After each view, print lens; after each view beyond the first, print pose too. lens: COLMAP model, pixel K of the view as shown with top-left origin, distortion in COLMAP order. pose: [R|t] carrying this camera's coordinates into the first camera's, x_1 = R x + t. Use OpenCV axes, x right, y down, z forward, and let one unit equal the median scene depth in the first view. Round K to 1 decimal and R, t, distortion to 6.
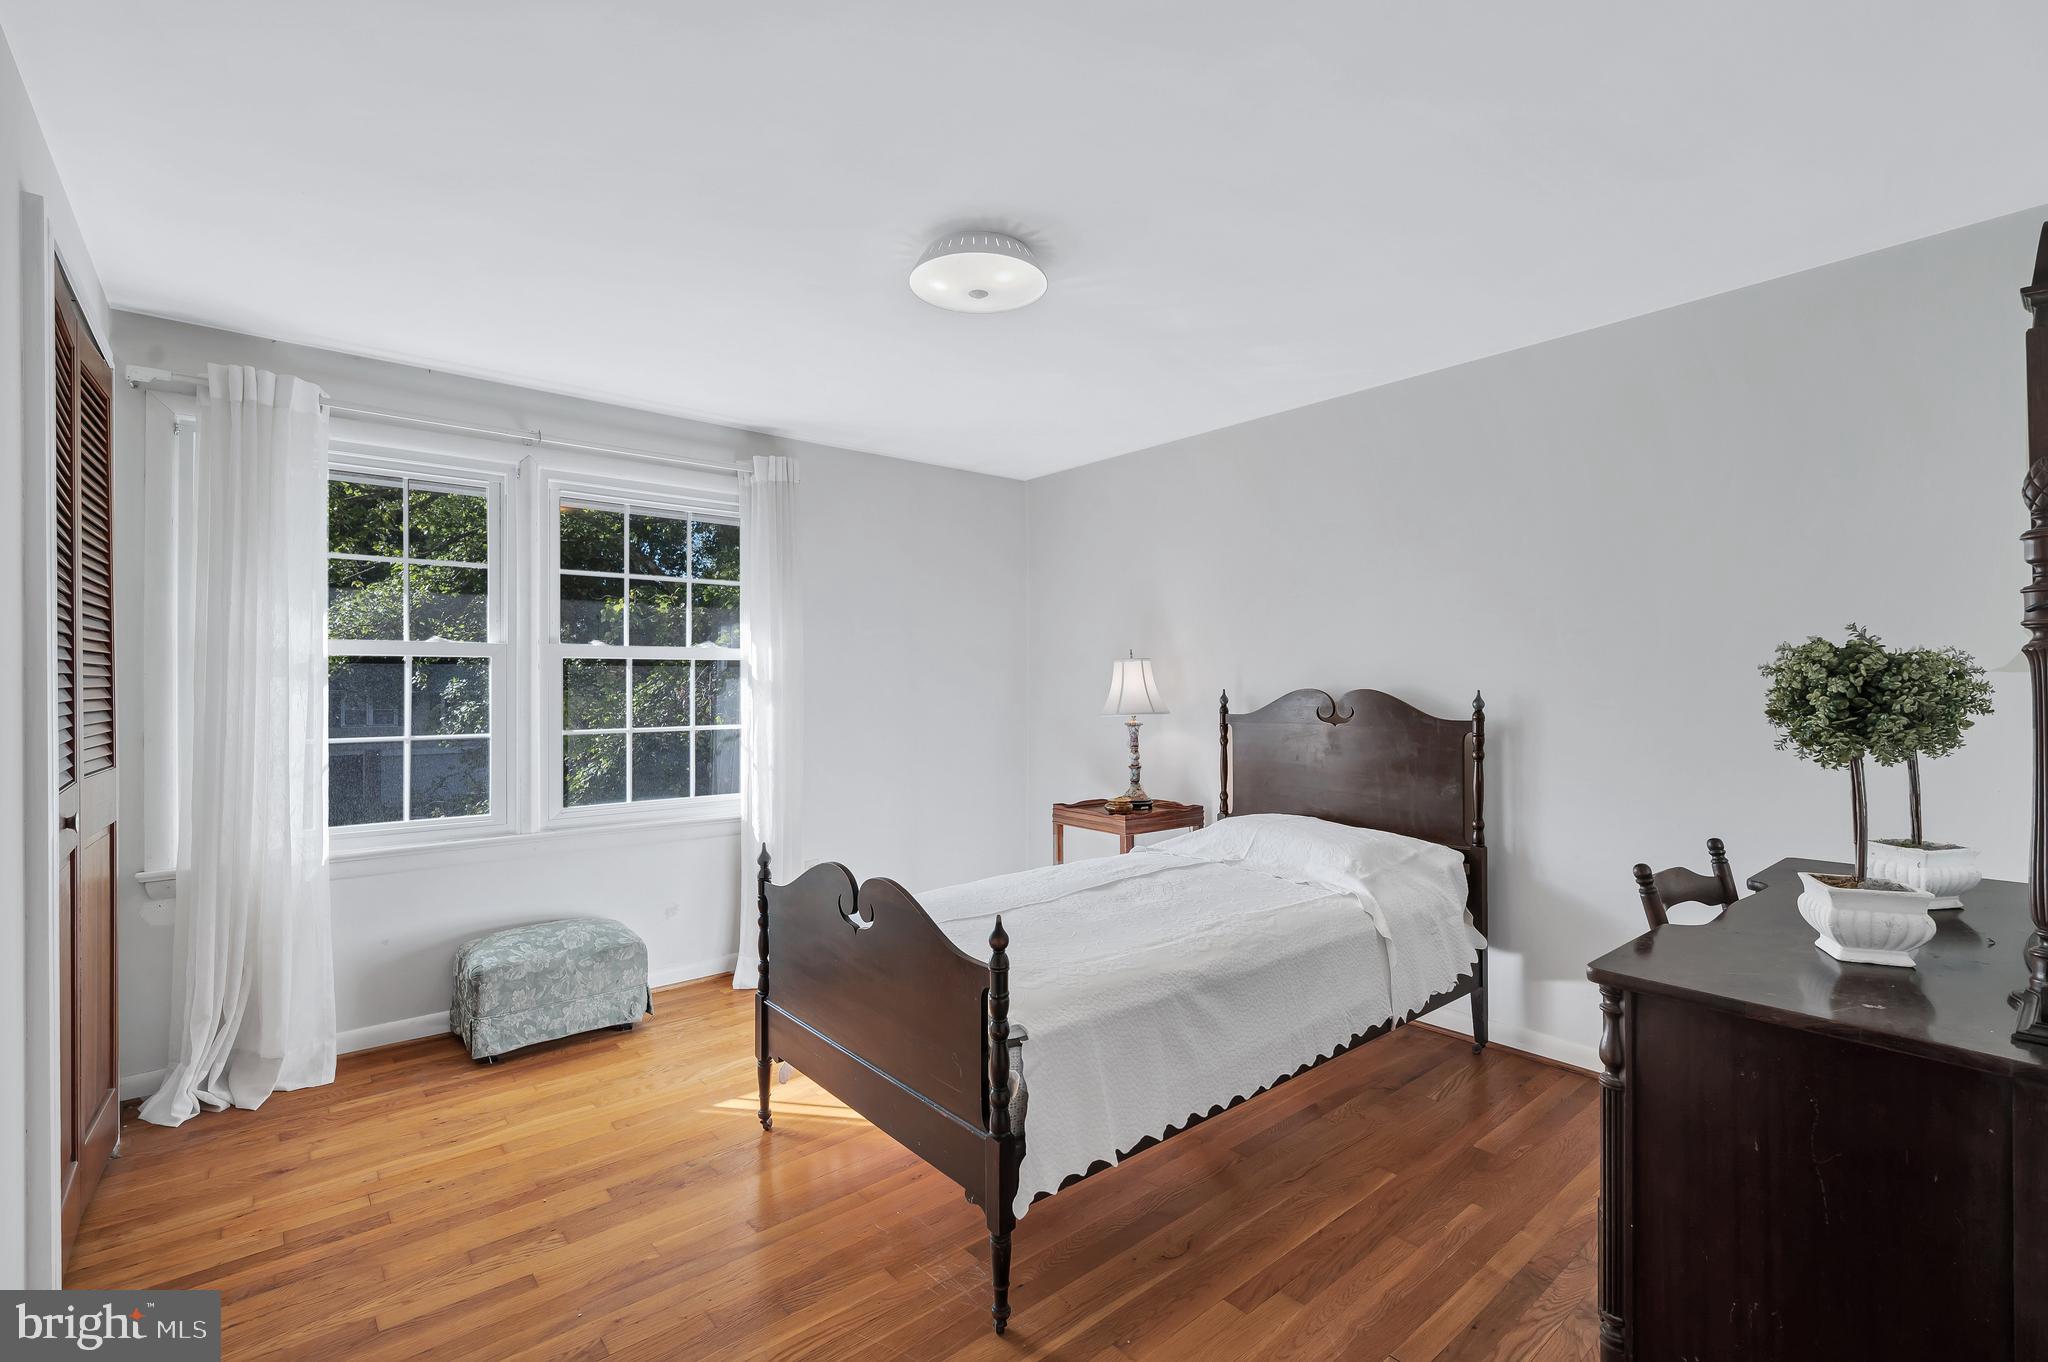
lens RADIAL K [[942.6, 0, 1013.2], [0, 942.6, 678.0], [0, 0, 1]] dist [0.000888, 0.000565]
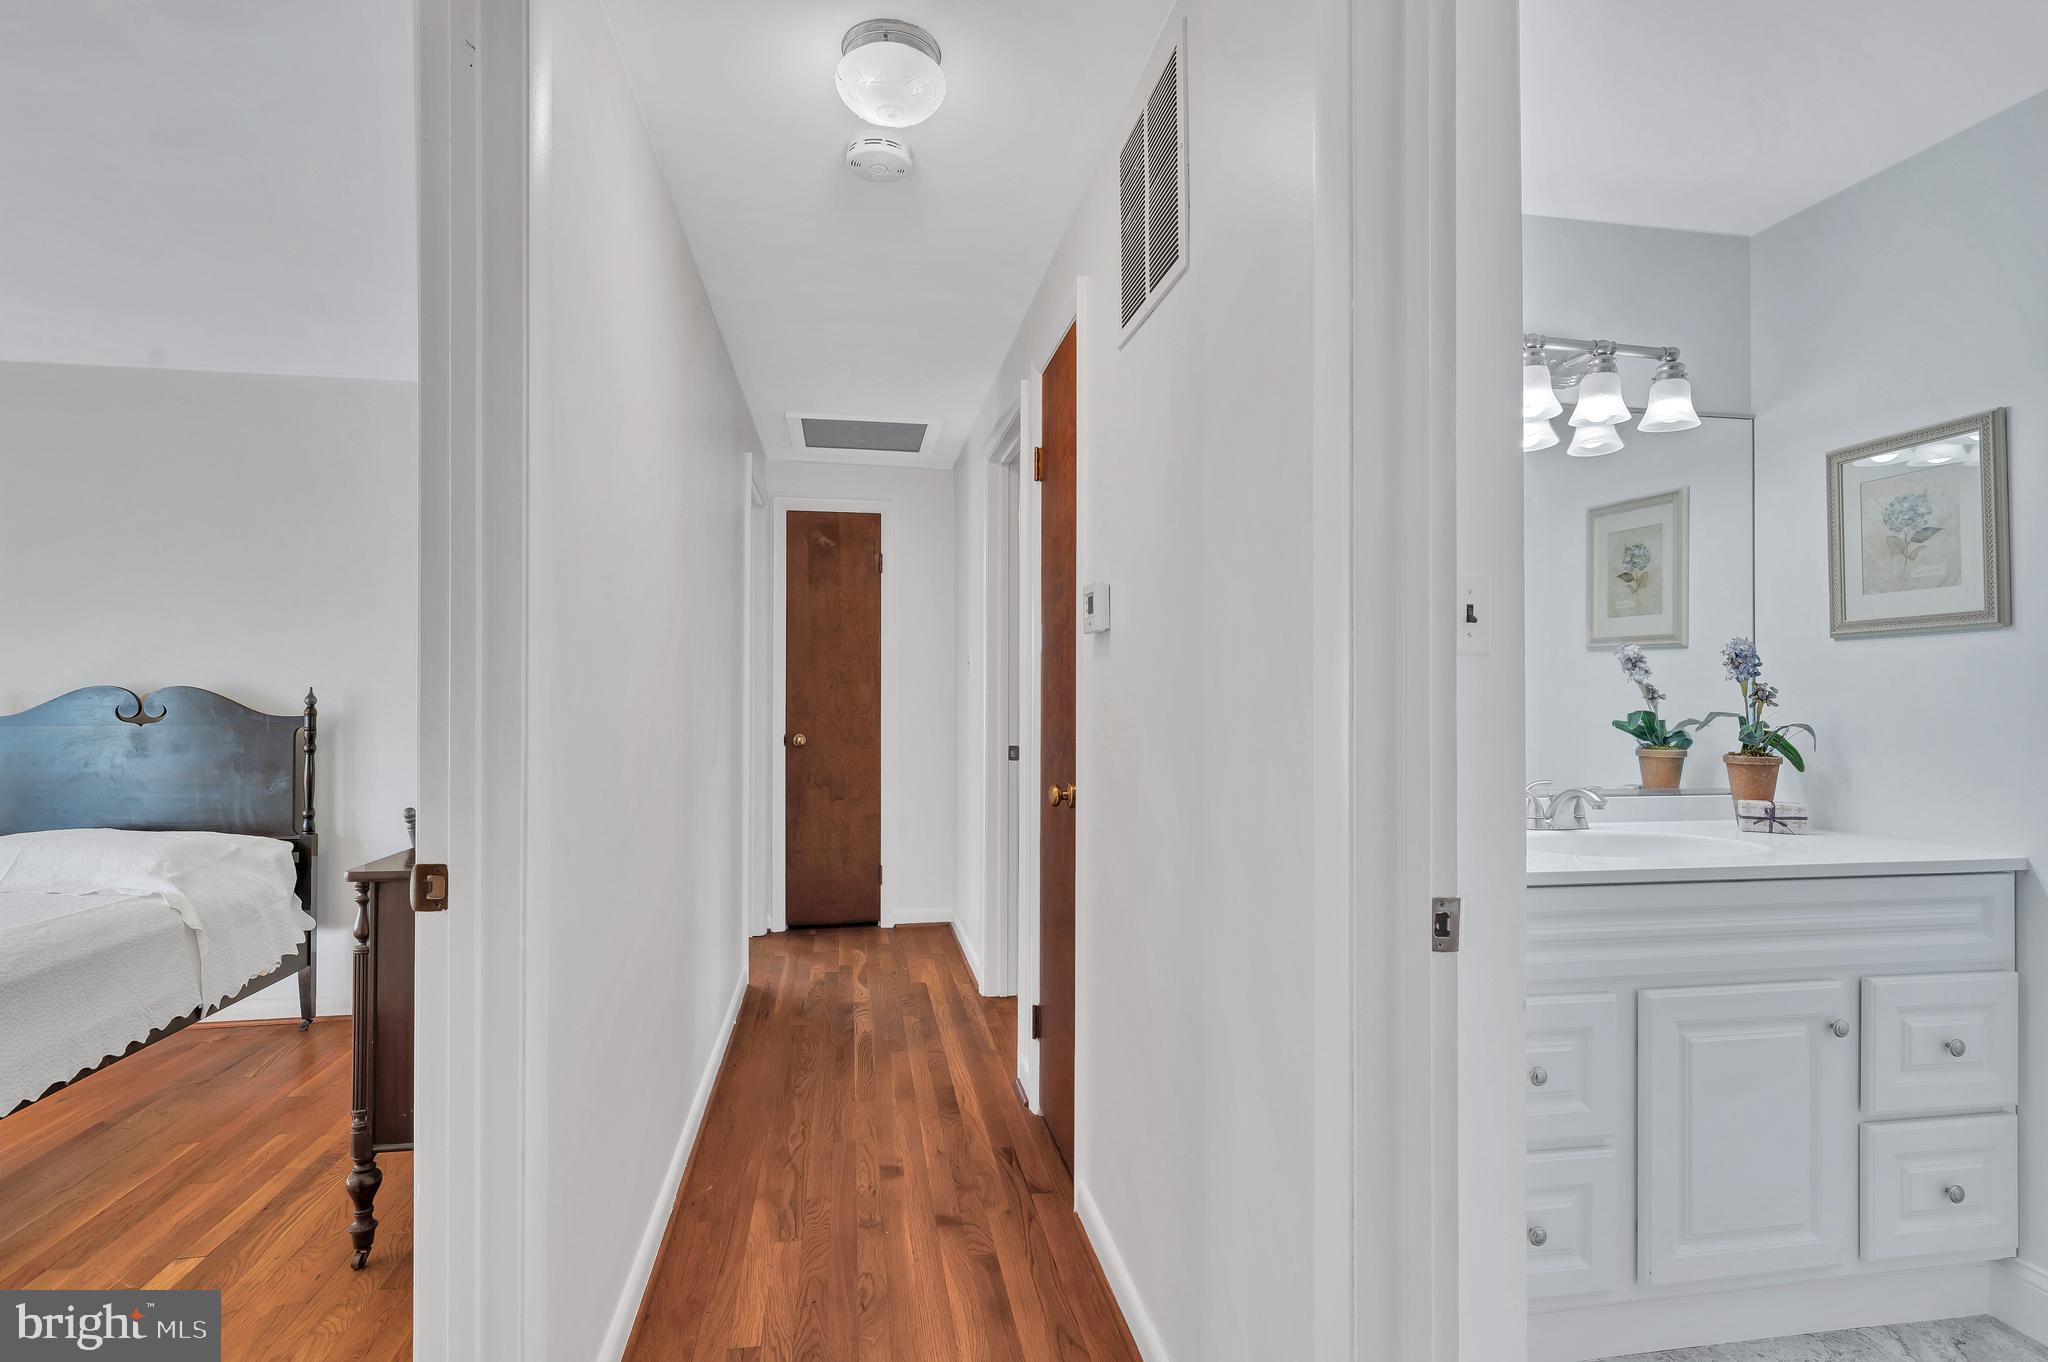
lens RADIAL K [[981.4, 0, 1018.1], [0, 981.4, 679.9], [0, 0, 1]] dist [-0.002666, 0.001414]
pose [[0.498997, 0.013693, 0.866495, -0.068547], [-0.010724, 0.999896, -0.009626, 0.007063], [-0.866537, -0.004489, 0.499092, -0.247644]]
